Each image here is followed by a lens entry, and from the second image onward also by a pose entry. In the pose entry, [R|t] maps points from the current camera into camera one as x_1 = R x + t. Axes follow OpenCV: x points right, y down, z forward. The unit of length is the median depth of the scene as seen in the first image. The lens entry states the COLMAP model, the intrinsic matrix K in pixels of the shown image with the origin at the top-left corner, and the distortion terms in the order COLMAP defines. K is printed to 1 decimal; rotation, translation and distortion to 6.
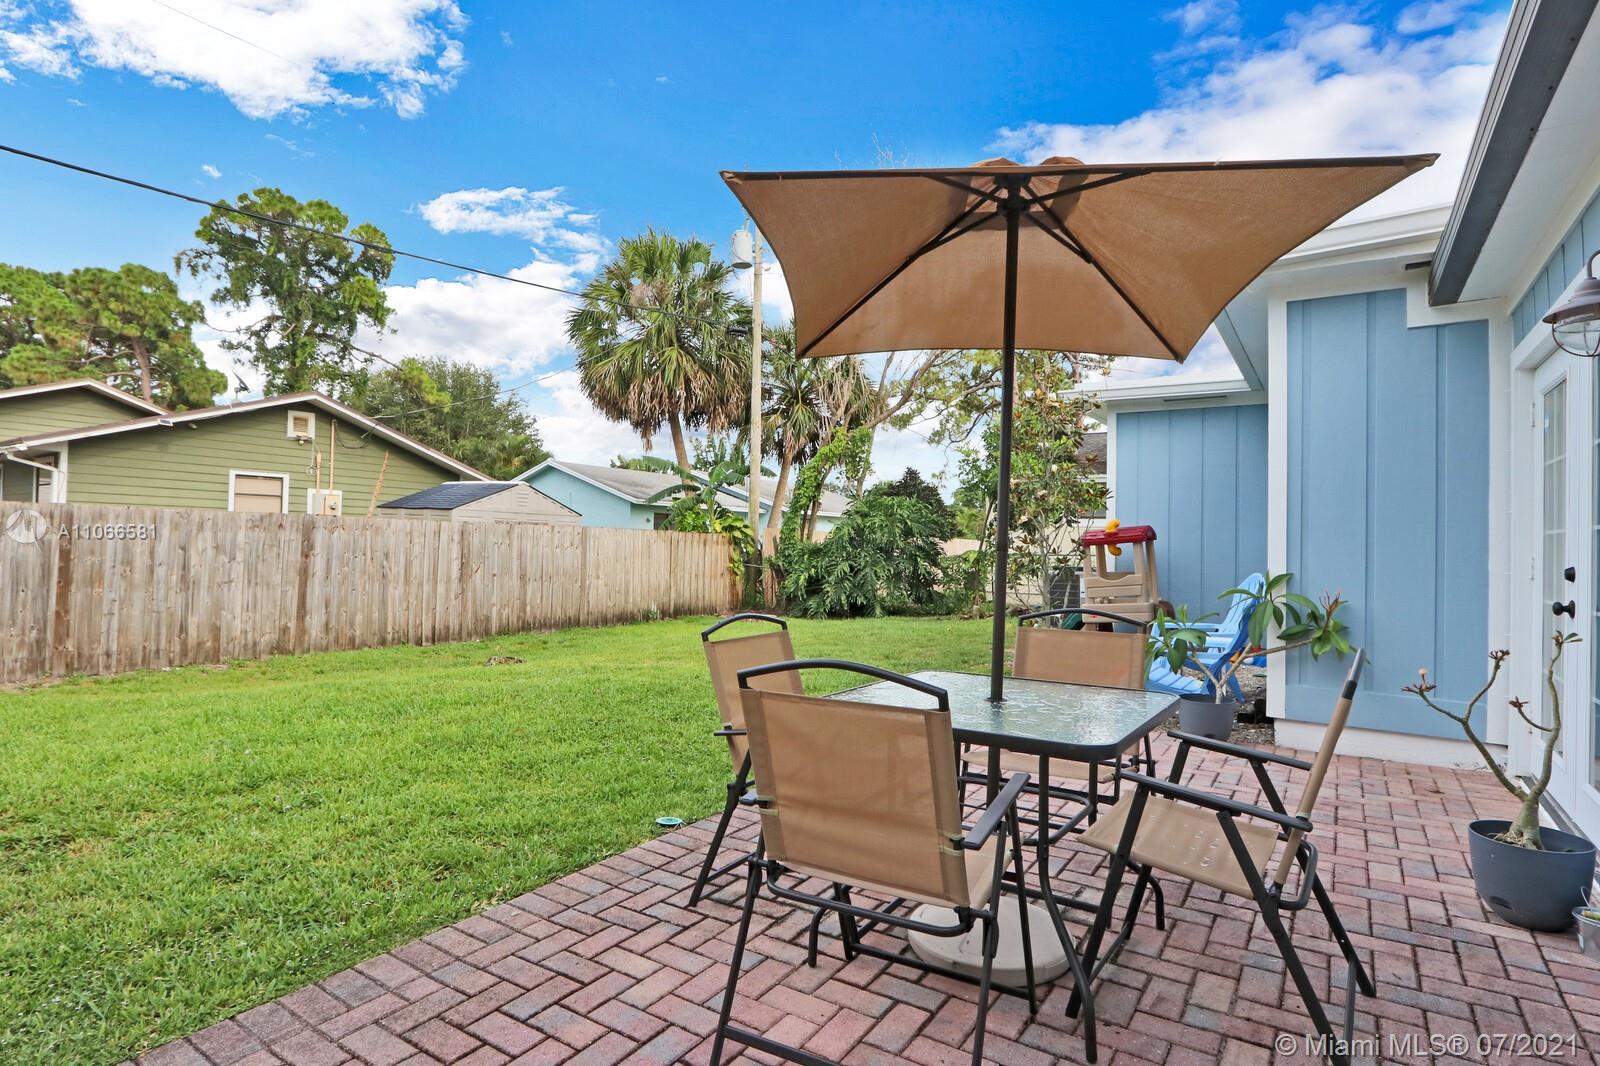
lens RADIAL K [[799.3, 0, 803.6], [0, 799.3, 576.7], [0, 0, 1]] dist [-0.006629, -0.000388]
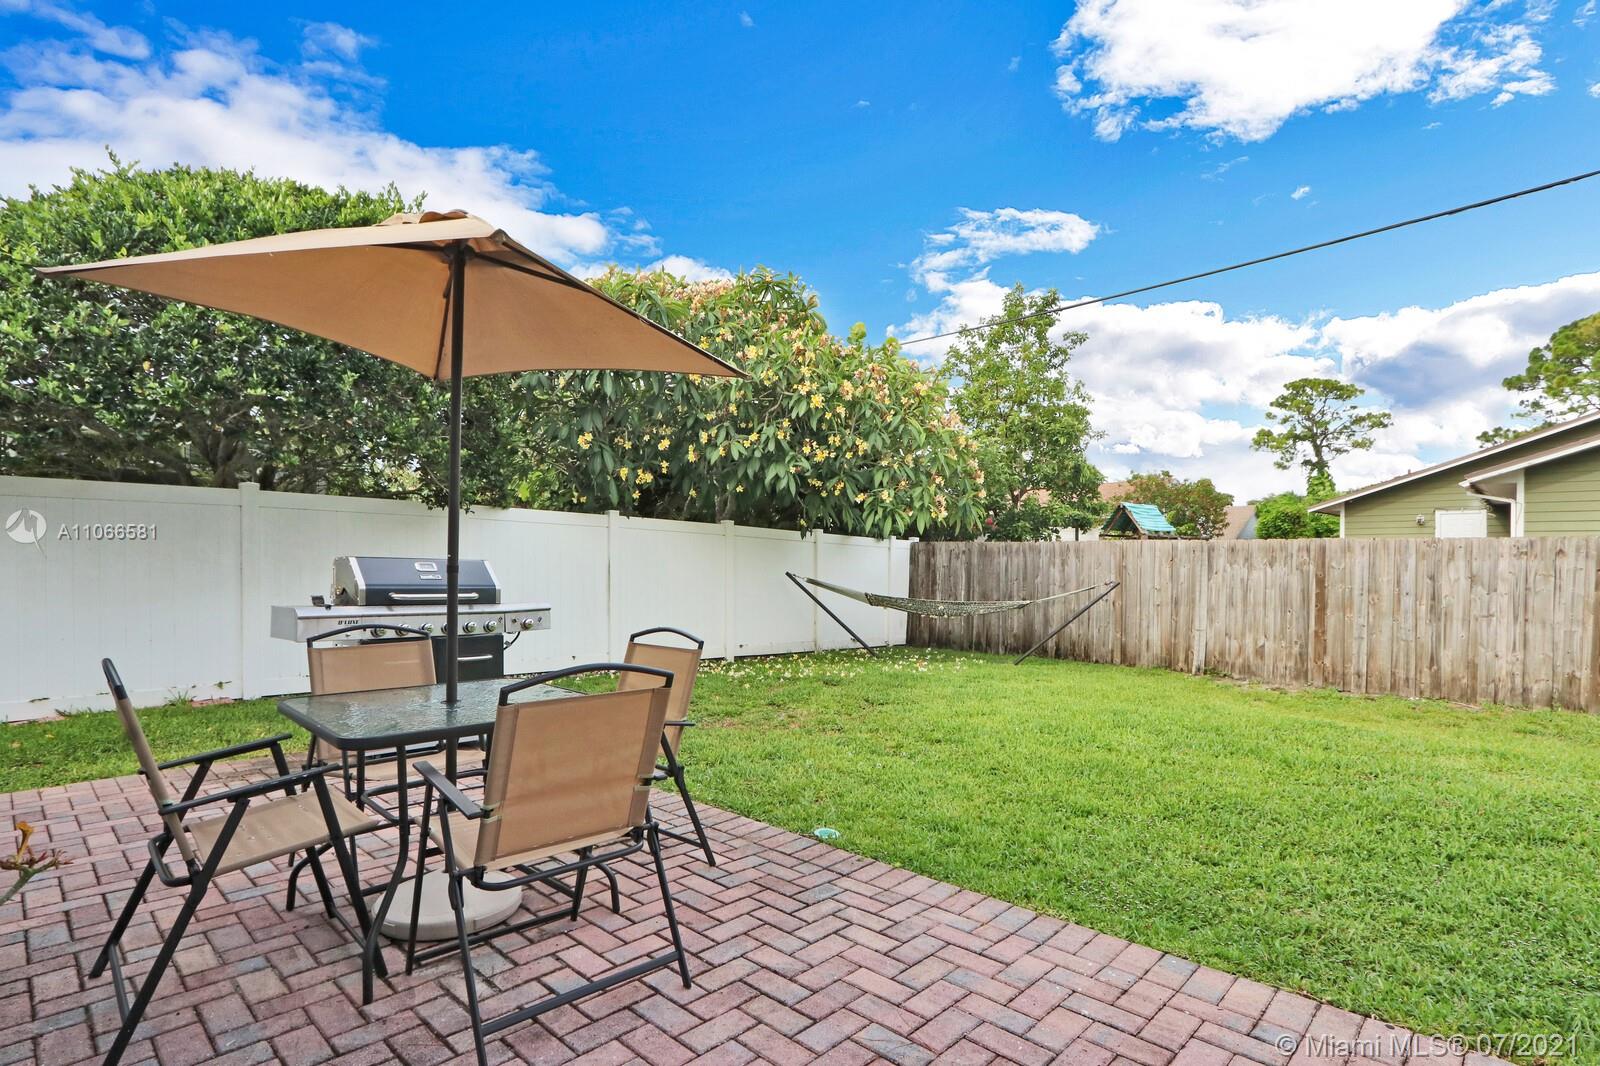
lens RADIAL K [[799.3, 0, 803.6], [0, 799.3, 576.7], [0, 0, 1]] dist [-0.006629, -0.000388]
pose [[-0.164292, 0.000992, -0.986411, 0.312037], [-0.044613, 0.998969, 0.008435, -0.011278], [0.985402, 0.045392, -0.164079, 0.404419]]
